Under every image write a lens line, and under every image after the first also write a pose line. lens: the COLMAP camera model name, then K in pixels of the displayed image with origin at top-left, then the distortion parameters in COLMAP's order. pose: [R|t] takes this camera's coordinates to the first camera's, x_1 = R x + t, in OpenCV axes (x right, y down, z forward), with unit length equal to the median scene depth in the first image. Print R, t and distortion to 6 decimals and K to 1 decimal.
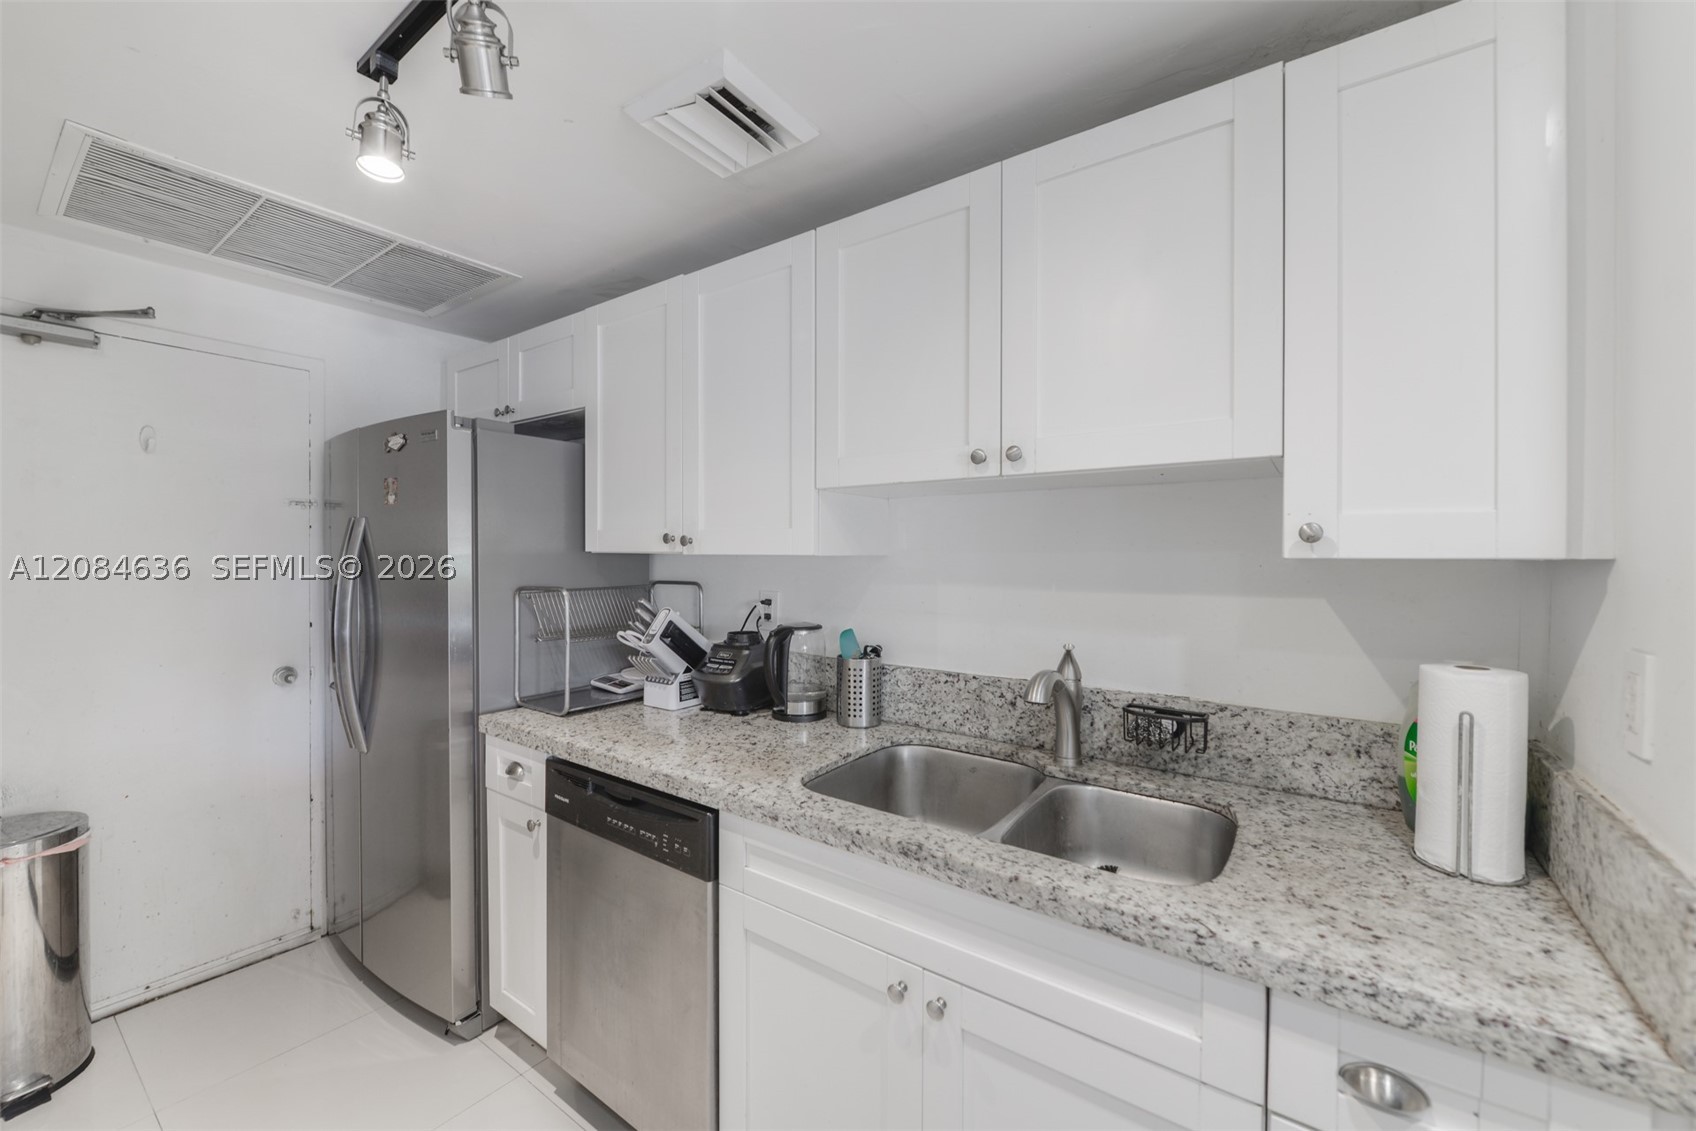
lens RADIAL K [[671.9, 0, 841.9], [0, 671.9, 558.3], [0, 0, 1]] dist [-0.001076, -0.000389]
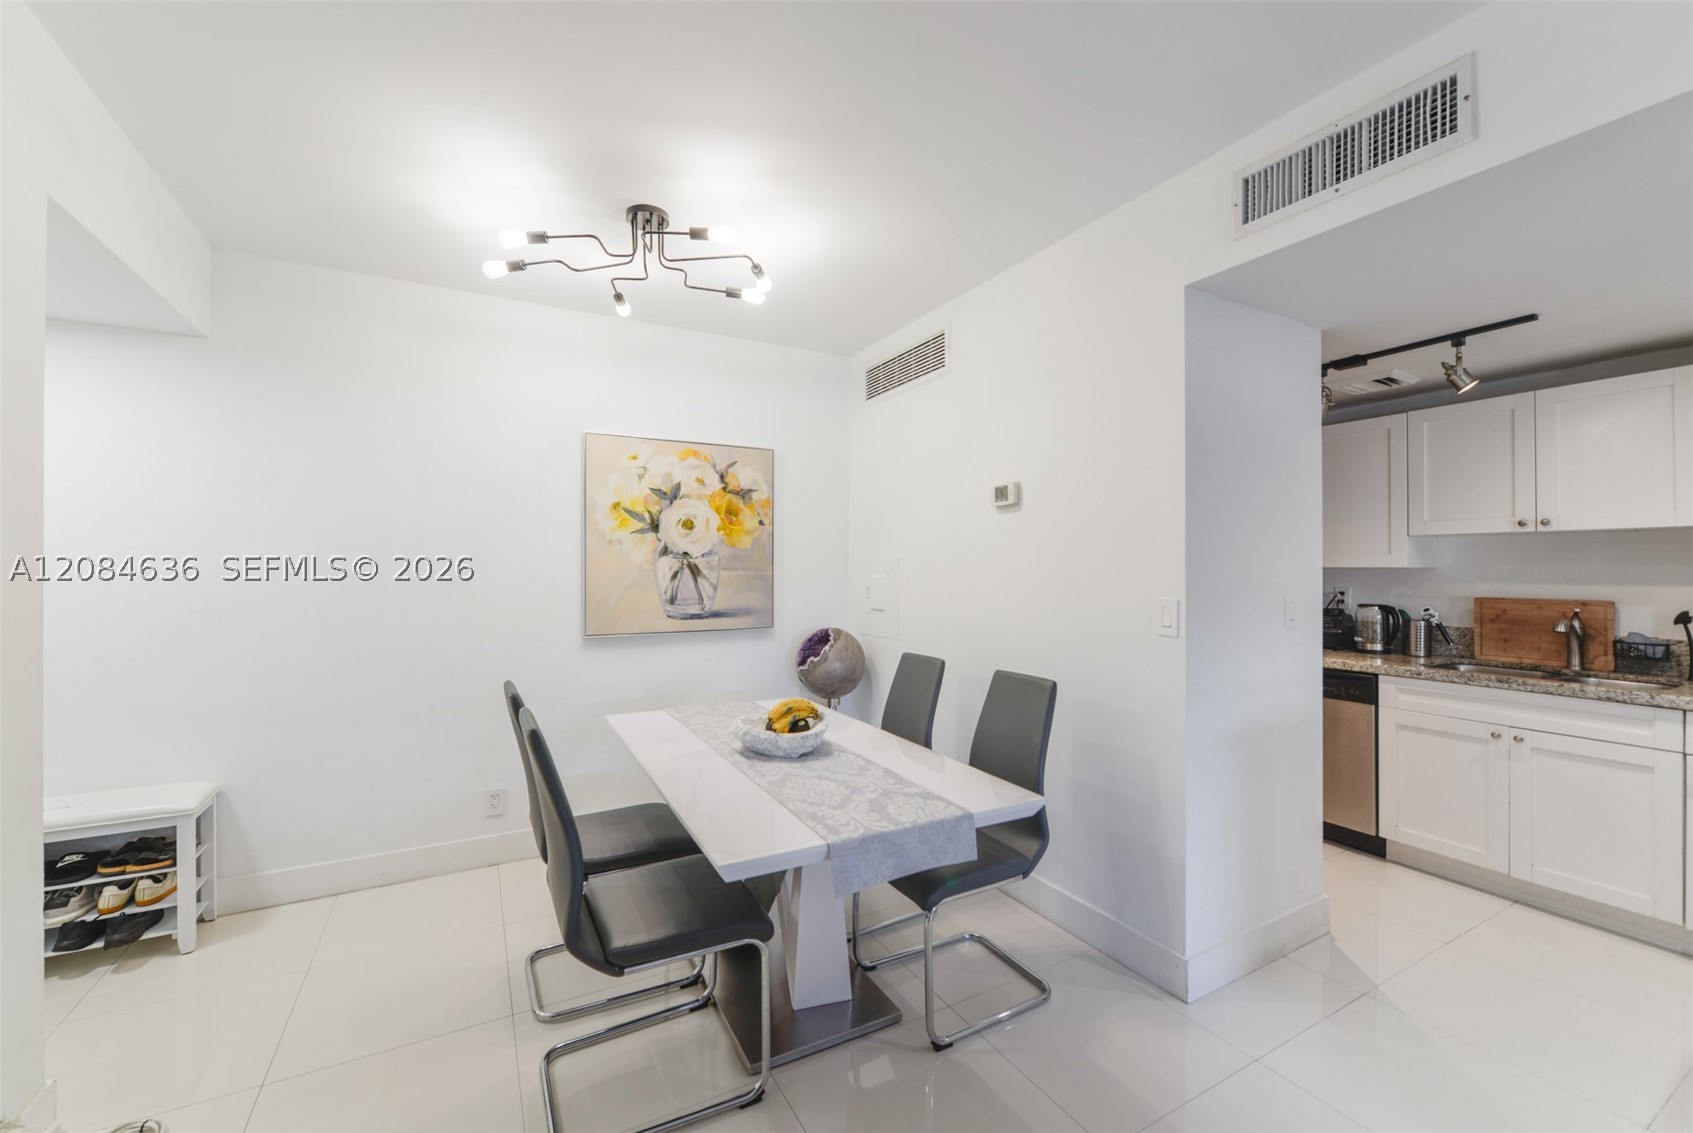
lens RADIAL K [[679.2, 0, 841.0], [0, 679.2, 563.2], [0, 0, 1]] dist [-0.002090, -0.000553]
pose [[0.903603, -0.006112, -0.428328, -0.785059], [0.000726, 0.999919, -0.012737, 0.008495], [0.428371, 0.011199, 0.903534, -1.787945]]
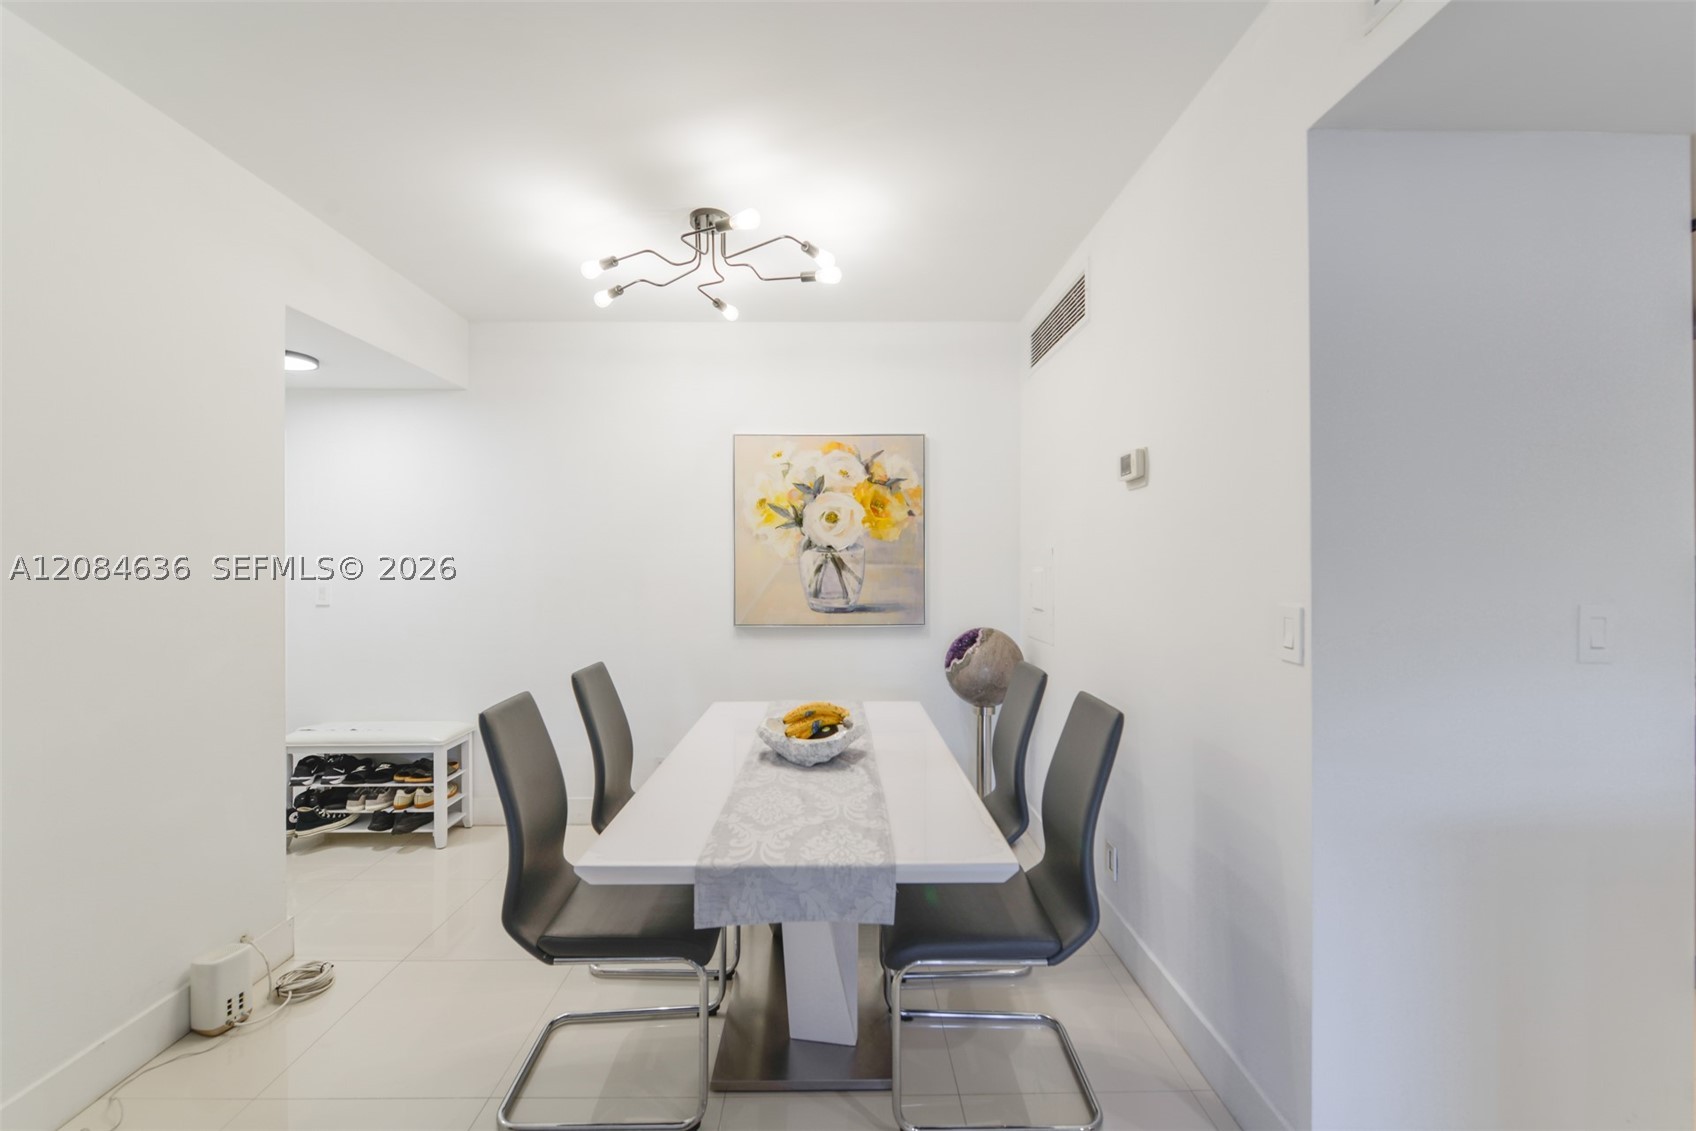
lens RADIAL K [[679.6, 0, 837.6], [0, 679.6, 558.7], [0, 0, 1]] dist [-0.000482, -0.004350]
pose [[0.595125, -0.008220, -0.803591, -0.366544], [0.000973, 0.999954, -0.009508, 0.007499], [0.803633, 0.004877, 0.595105, -1.254892]]
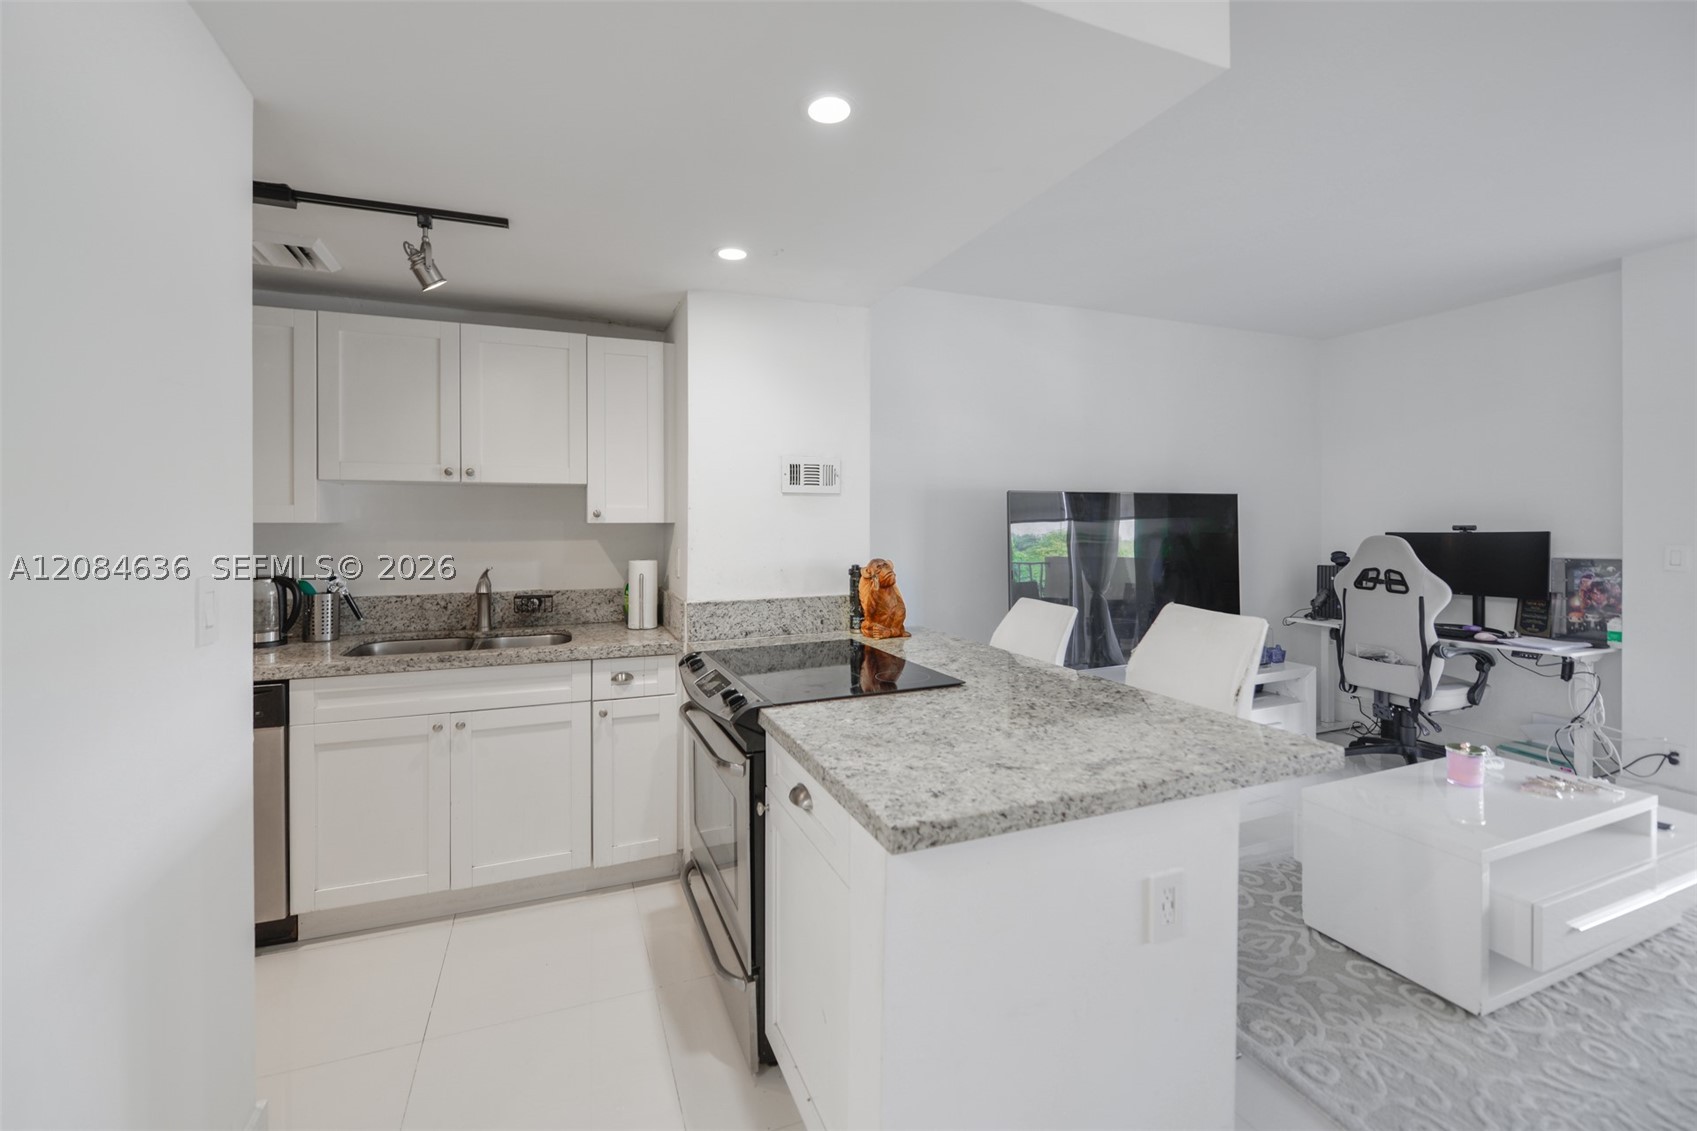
lens RADIAL K [[707.6, 0, 836.3], [0, 707.6, 522.8], [0, 0, 1]] dist [-0.002585, -0.000658]
pose [[0.538052, -0.004000, 0.842902, -0.818437], [0.007825, 0.999969, -0.000249, 0.004893], [-0.842875, 0.006729, 0.538067, -0.929313]]
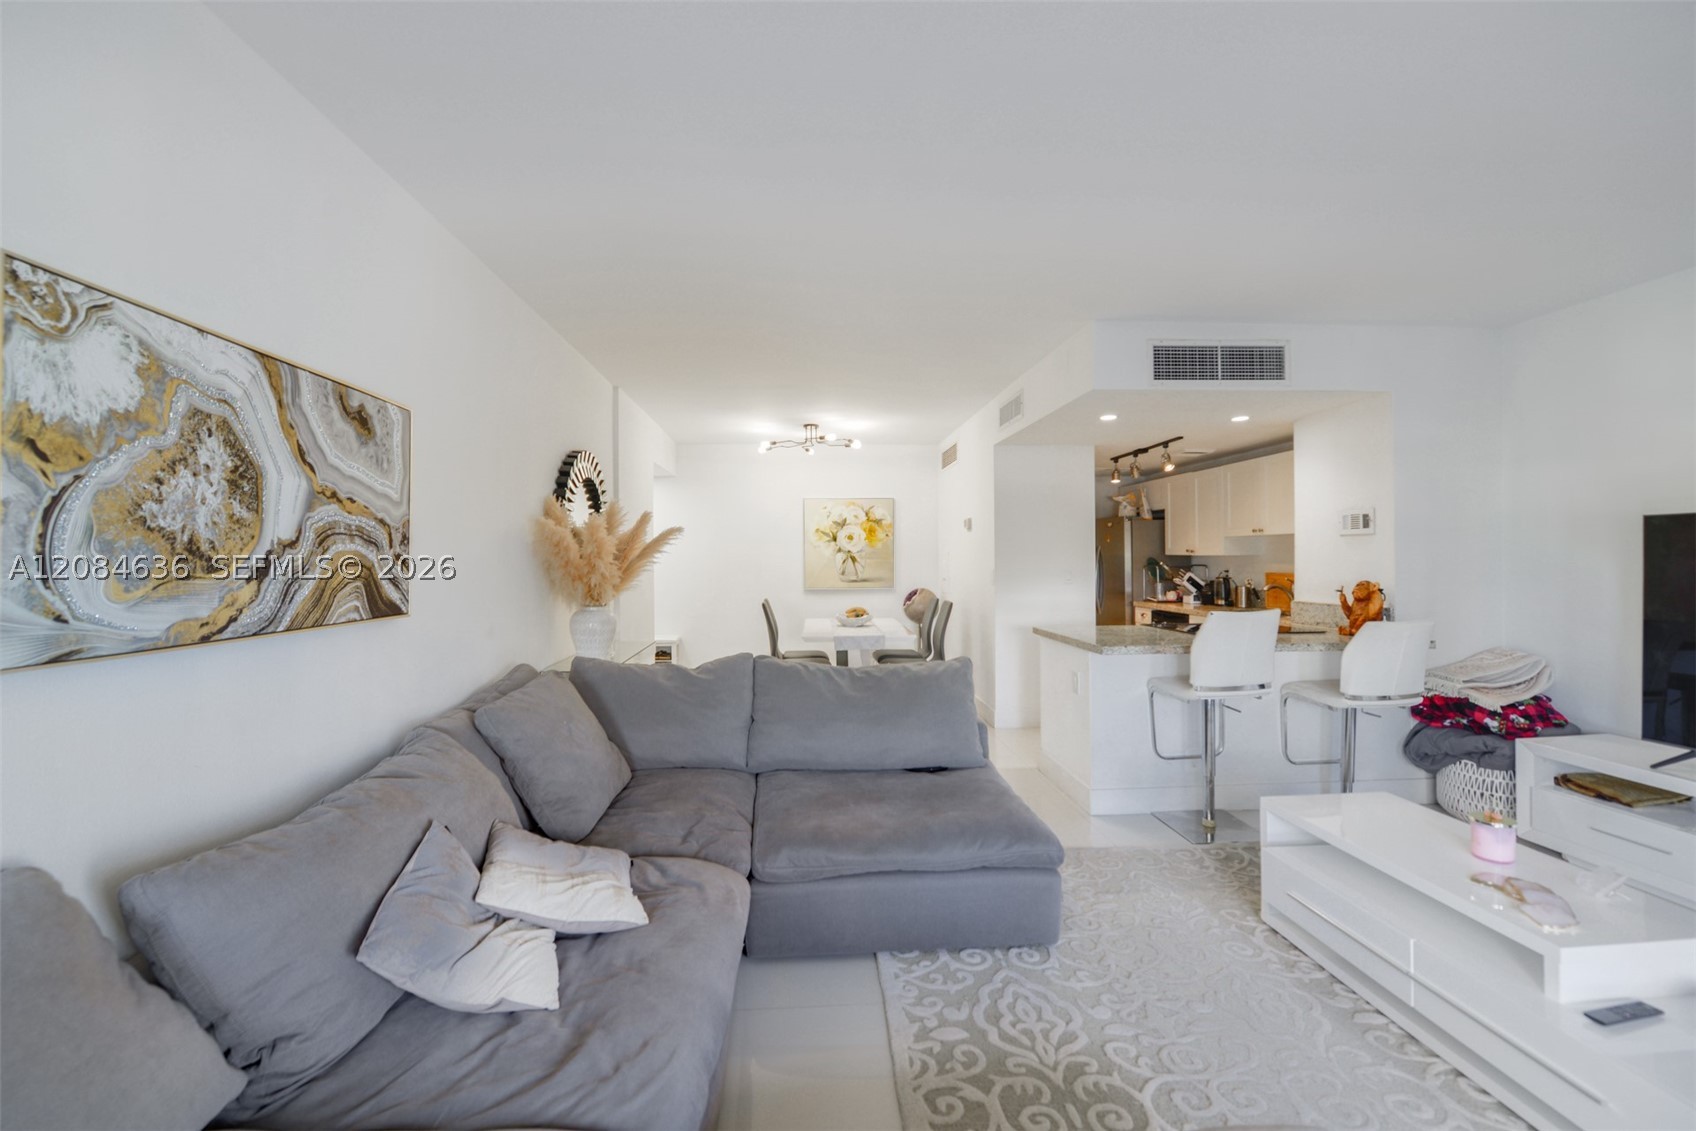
lens RADIAL K [[679.6, 0, 837.6], [0, 679.6, 558.7], [0, 0, 1]] dist [-0.000482, -0.004350]
pose [[0.632848, -0.006323, -0.774250, 1.587767], [0.004582, 0.999980, -0.004421, 0.021430], [0.774262, -0.000750, 0.632864, -3.150130]]
